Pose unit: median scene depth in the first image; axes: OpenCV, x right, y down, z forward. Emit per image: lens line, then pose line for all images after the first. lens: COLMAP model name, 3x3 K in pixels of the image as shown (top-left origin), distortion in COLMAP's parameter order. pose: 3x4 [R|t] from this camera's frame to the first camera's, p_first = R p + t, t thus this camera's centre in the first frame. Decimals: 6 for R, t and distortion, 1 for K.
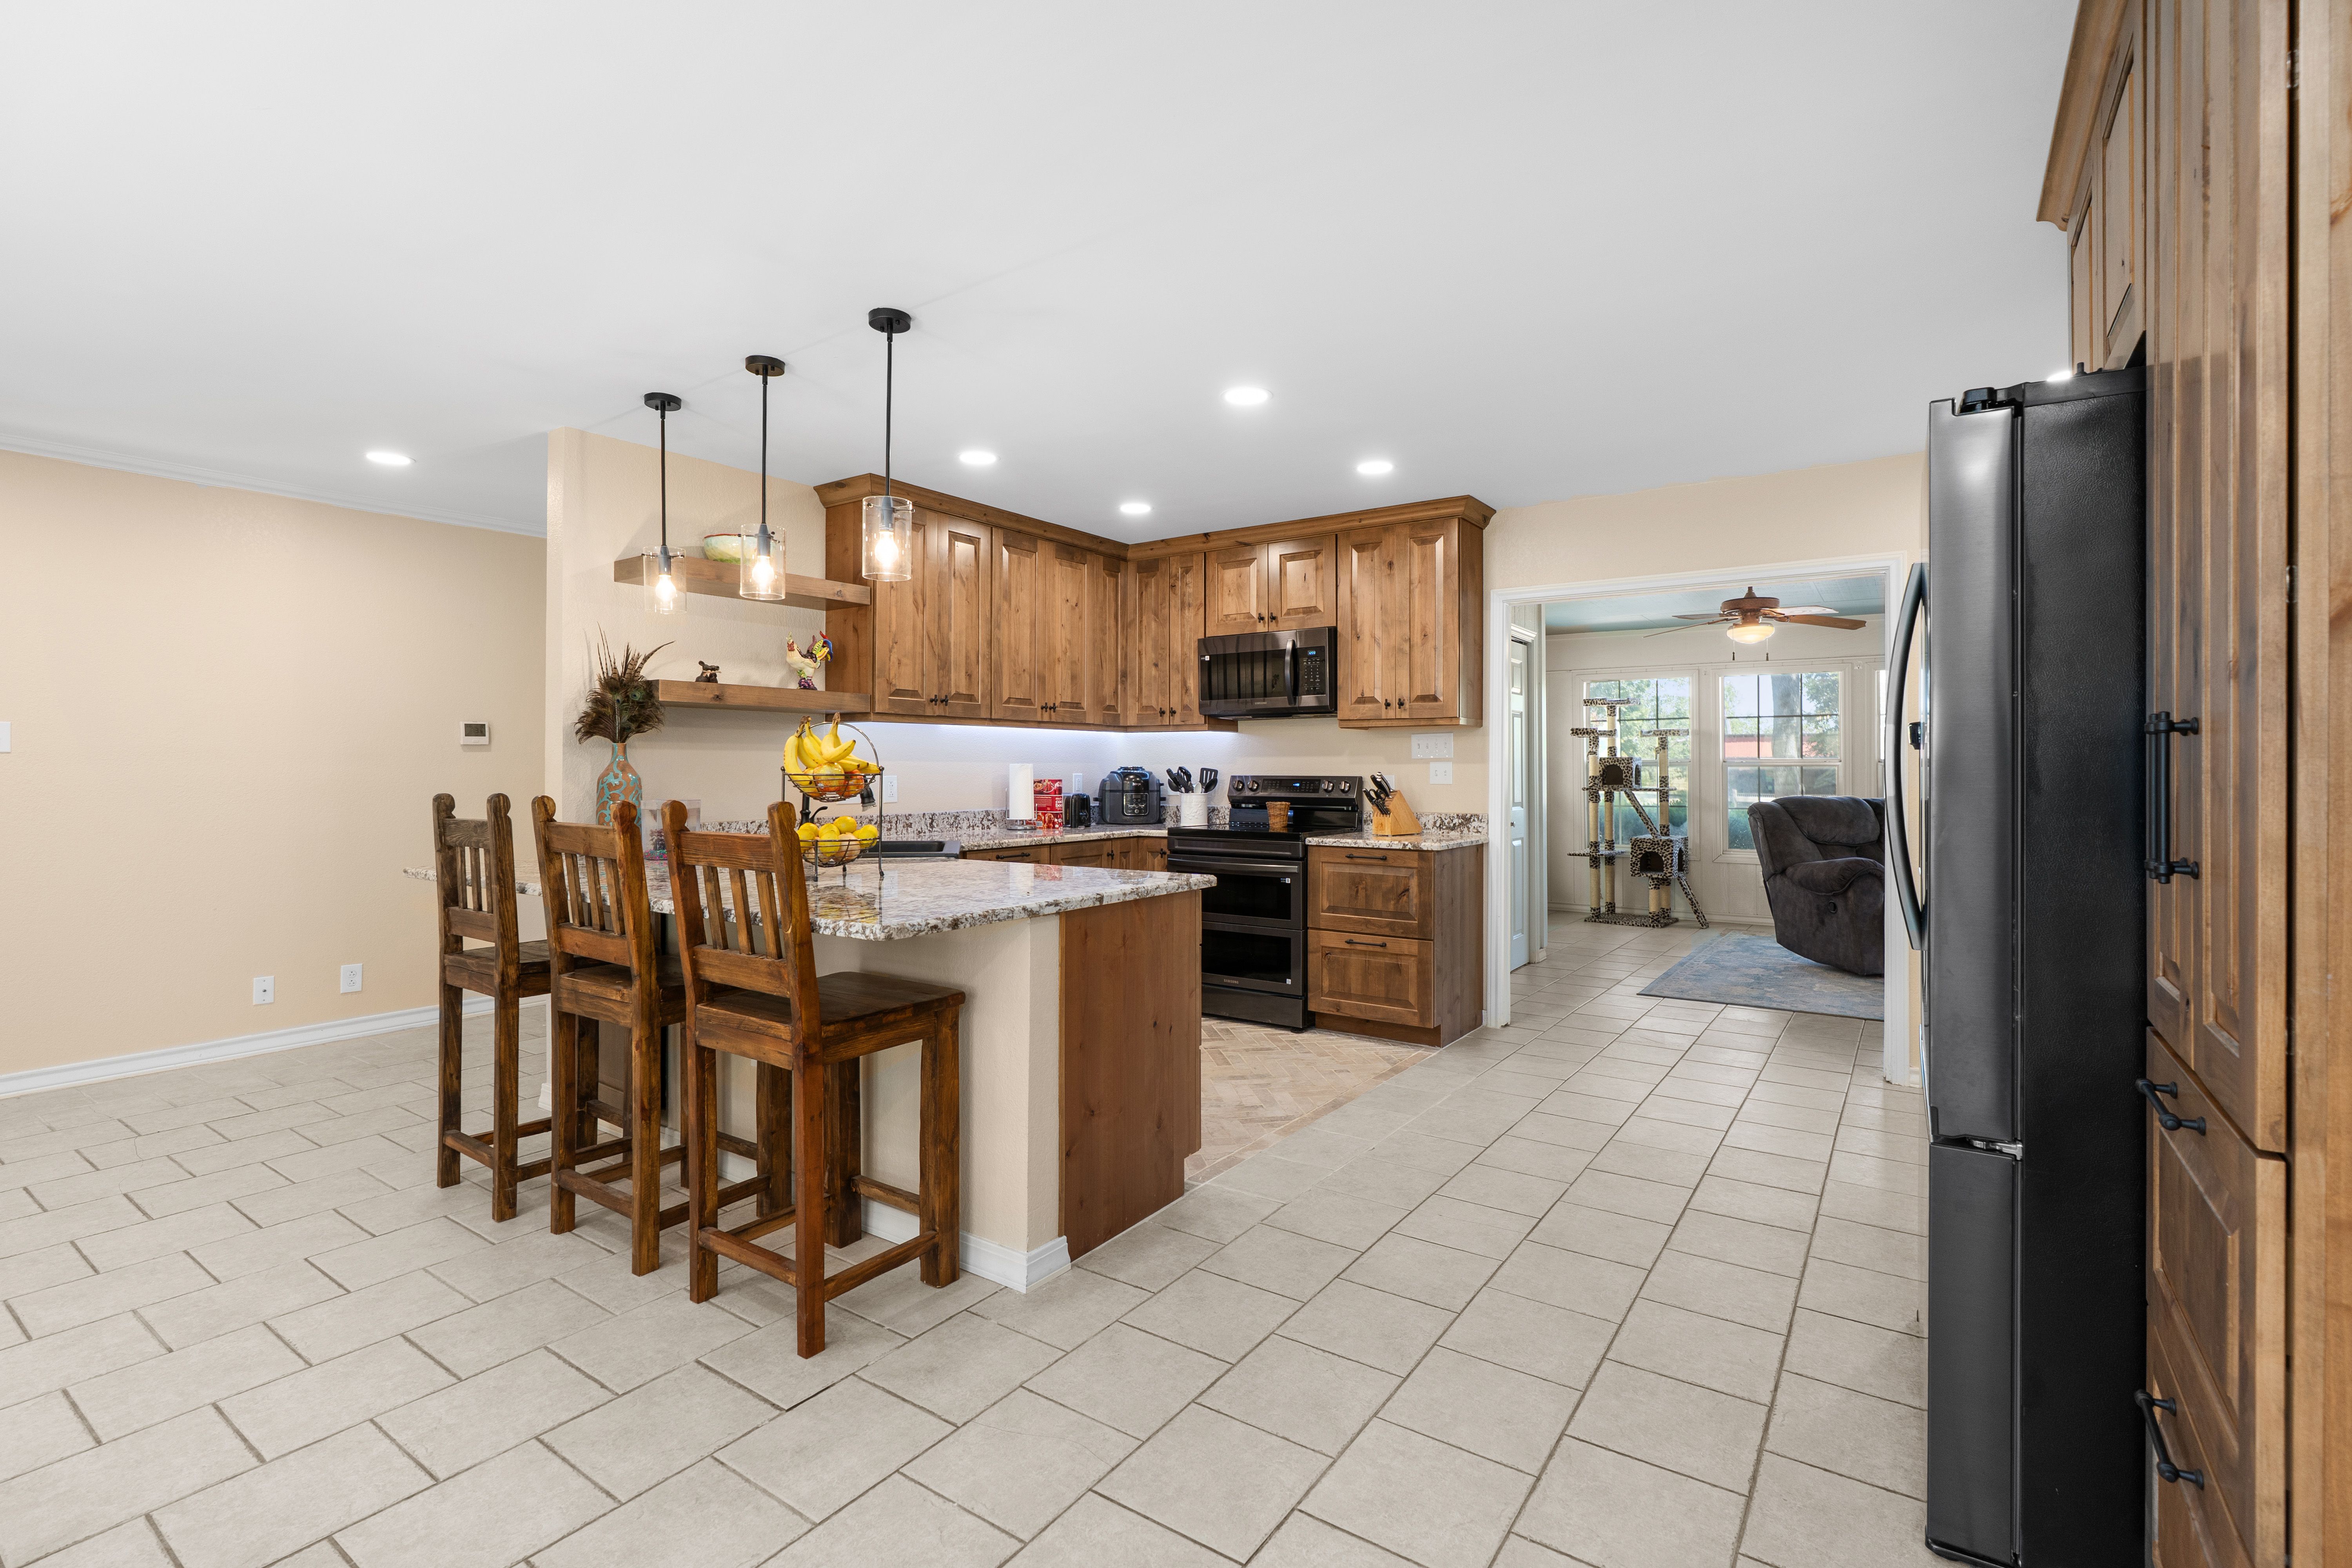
lens RADIAL K [[1076.0, 0, 1201.0], [0, 1076.0, 766.7], [0, 0, 1]] dist [-0.000725, 0.000584]
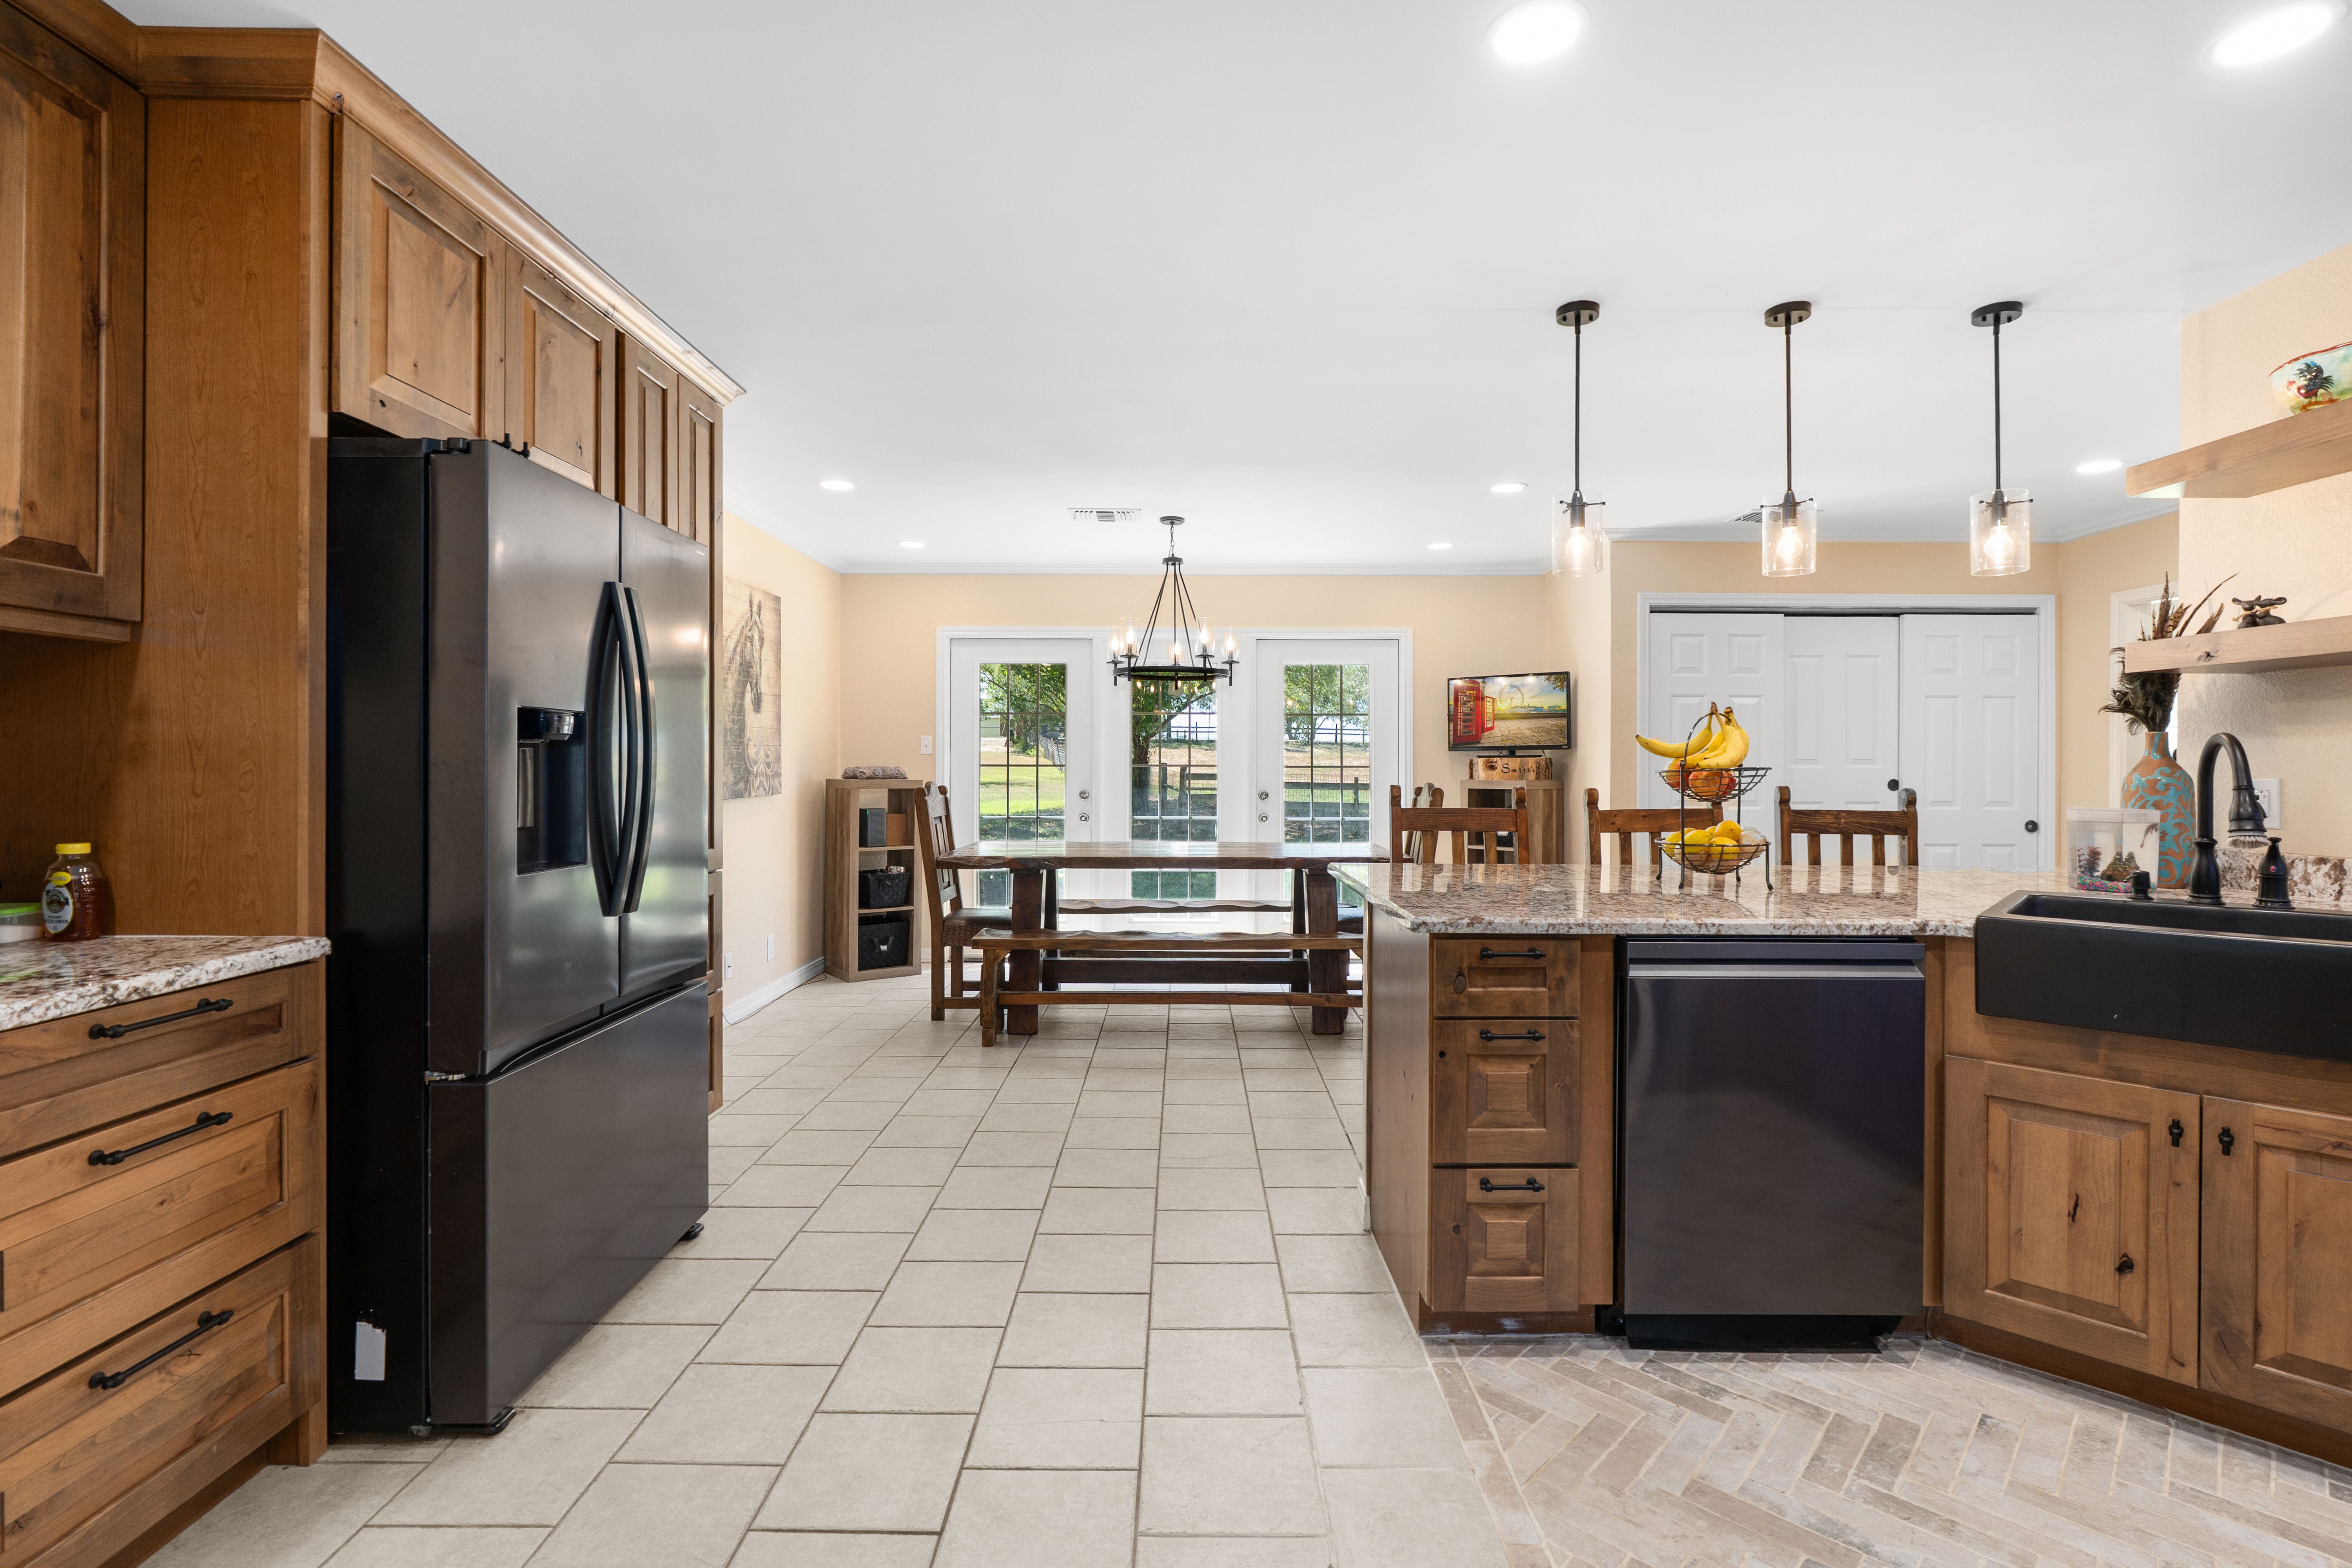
lens RADIAL K [[1076.0, 0, 1177.2], [0, 1076.0, 767.6], [0, 0, 1]] dist [-0.000725, 0.000584]
pose [[-0.830047, -0.003618, -0.557681, 0.525516], [-0.009498, 0.999926, 0.007649, -0.002958], [0.557612, 0.011645, -0.830020, 1.473592]]
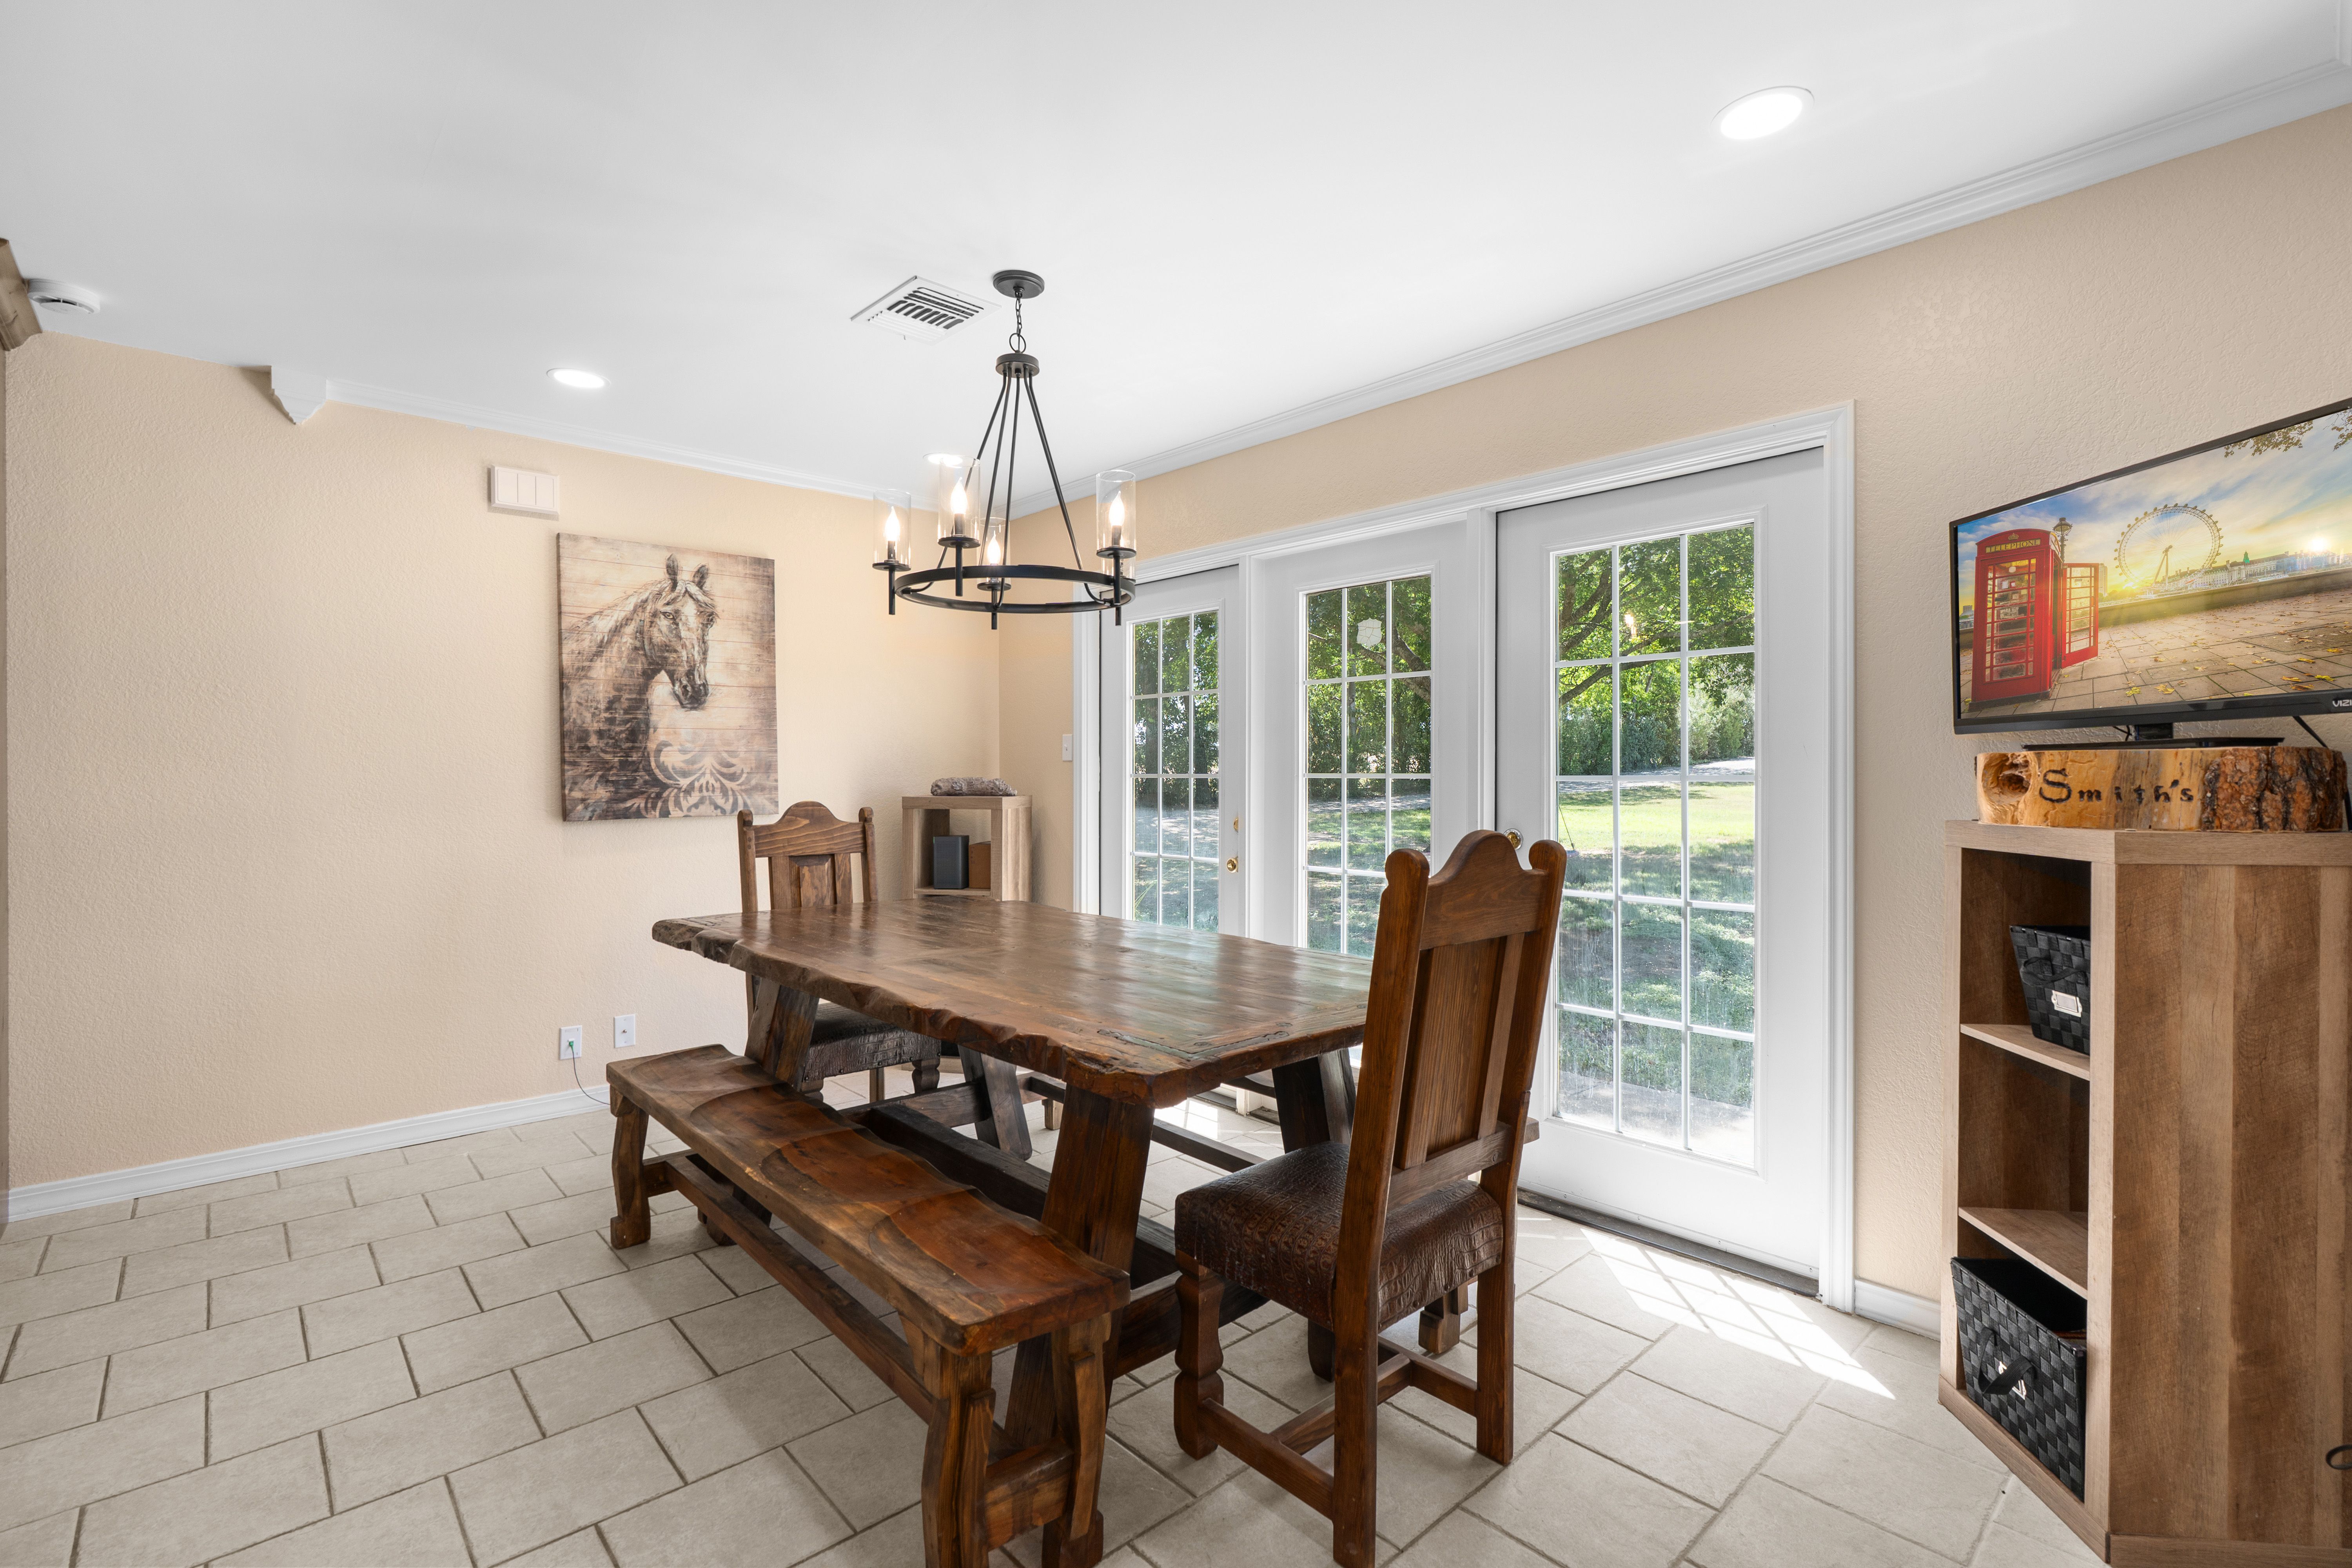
lens RADIAL K [[1076.0, 0, 1175.1], [0, 1076.0, 785.6], [0, 0, 1]] dist [-0.000725, 0.000584]
pose [[-0.968156, -0.006614, 0.250261, -0.737403], [-0.002179, 0.999836, 0.017996, -0.001589], [-0.250339, 0.016877, -0.968011, 0.854271]]
